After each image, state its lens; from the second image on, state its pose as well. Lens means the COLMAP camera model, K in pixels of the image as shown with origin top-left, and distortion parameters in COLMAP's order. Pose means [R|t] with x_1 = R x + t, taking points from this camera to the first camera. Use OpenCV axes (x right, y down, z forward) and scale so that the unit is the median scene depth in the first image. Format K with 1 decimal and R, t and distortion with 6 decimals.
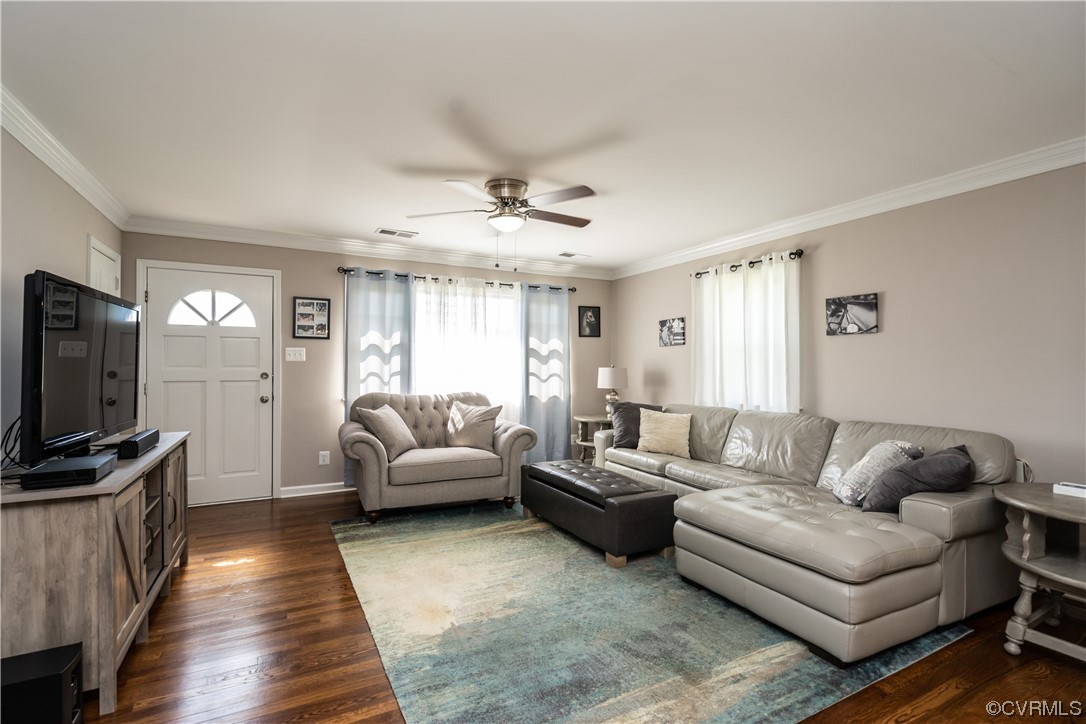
lens RADIAL K [[493.0, 0, 539.1], [0, 493.0, 357.7], [0, 0, 1]] dist [-0.000631, -0.000087]
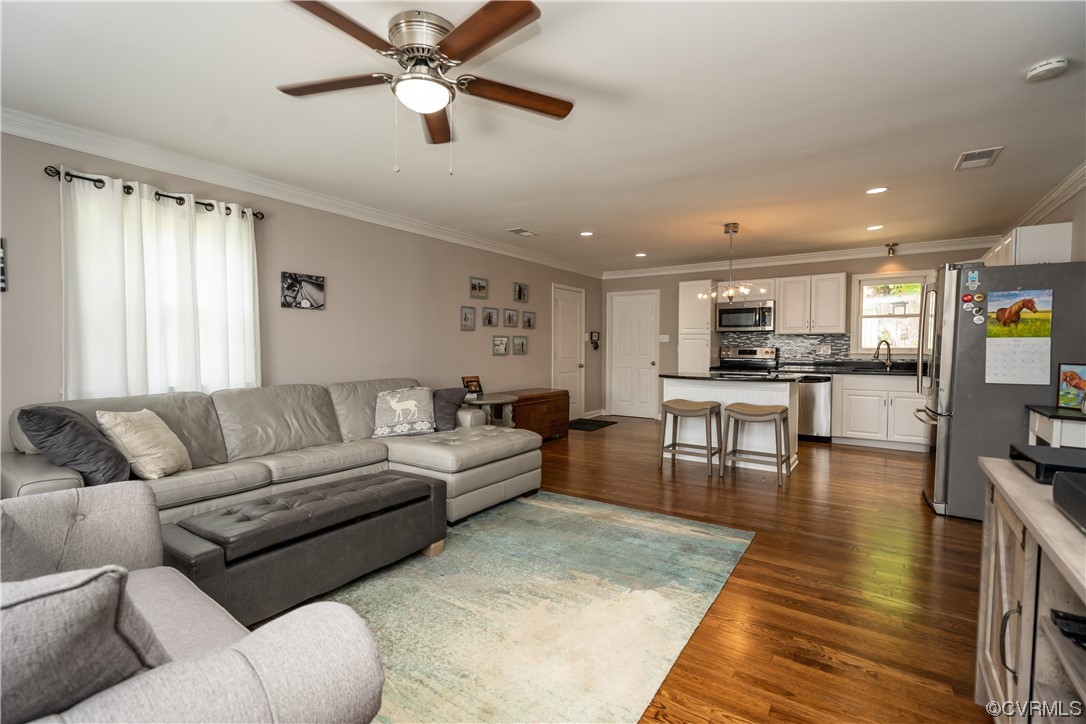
lens RADIAL K [[481.3, 0, 537.6], [0, 481.3, 380.5], [0, 0, 1]] dist [-0.000019, 0.000667]
pose [[-0.448661, -0.071126, 0.890867, -0.595039], [-0.021738, 0.997402, 0.068684, 0.028789], [-0.893438, 0.011450, -0.449041, 1.009096]]
